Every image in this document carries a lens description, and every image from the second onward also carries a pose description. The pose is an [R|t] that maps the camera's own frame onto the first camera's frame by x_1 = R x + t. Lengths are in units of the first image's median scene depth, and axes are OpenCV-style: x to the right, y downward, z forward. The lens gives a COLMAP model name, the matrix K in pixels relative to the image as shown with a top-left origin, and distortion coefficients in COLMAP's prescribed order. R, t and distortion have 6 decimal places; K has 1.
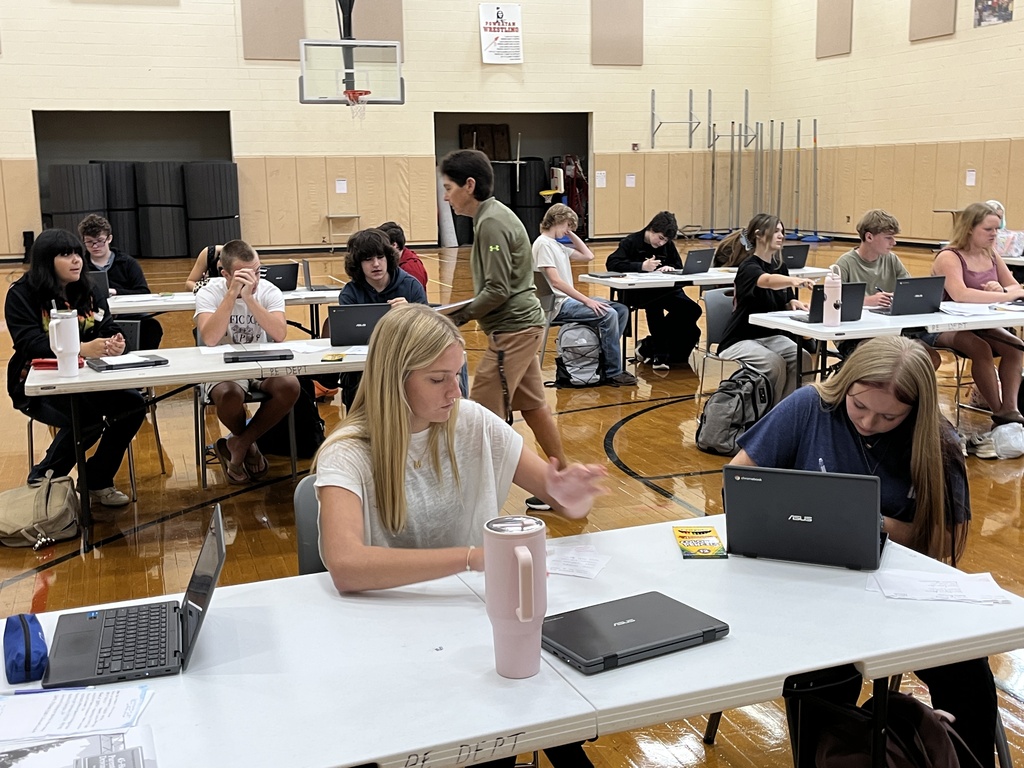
lens RADIAL K [[1154.3, 0, 493.9], [0, 1154.3, 379.0], [0, 0, 1]] dist [0.061085, 0.000000]
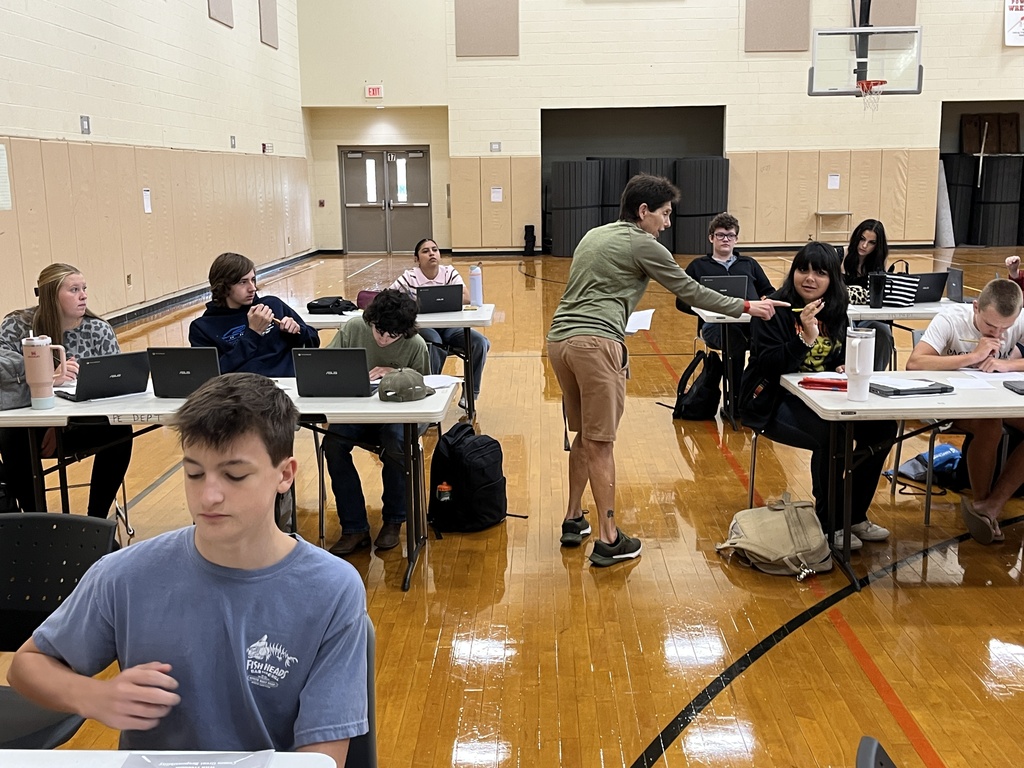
lens RADIAL K [[1154.3, 0, 522.8], [0, 1154.3, 387.1], [0, 0, 1]] dist [0.061085, 0.000000]
pose [[0.949658, 0.062718, -0.306948, -0.074815], [-0.058789, 0.998027, 0.022038, -0.003879], [0.307725, -0.002884, 0.951471, 0.009411]]
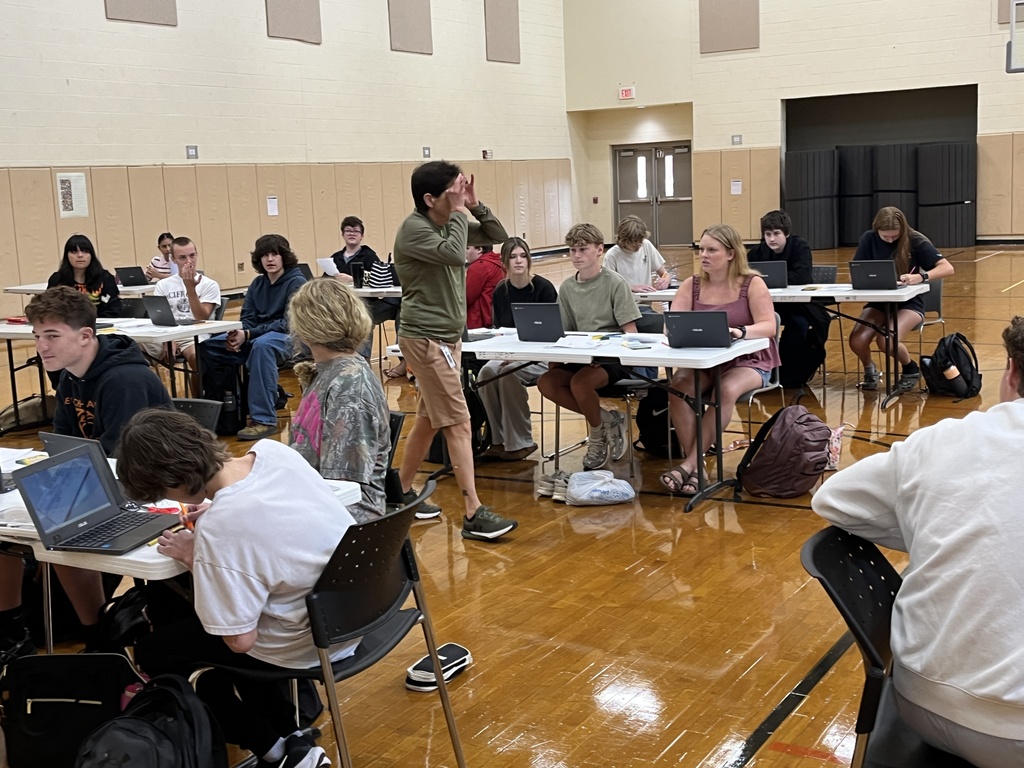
lens RADIAL K [[1310.9, 0, 509.9], [0, 1310.9, 387.5], [0, 0, 1]] dist [-0.002604, 0.000000]
pose [[0.656820, 0.103249, -0.746946, 0.320202], [-0.096402, 0.993951, 0.052621, -0.017083], [0.747860, 0.037445, 0.662800, 0.071935]]
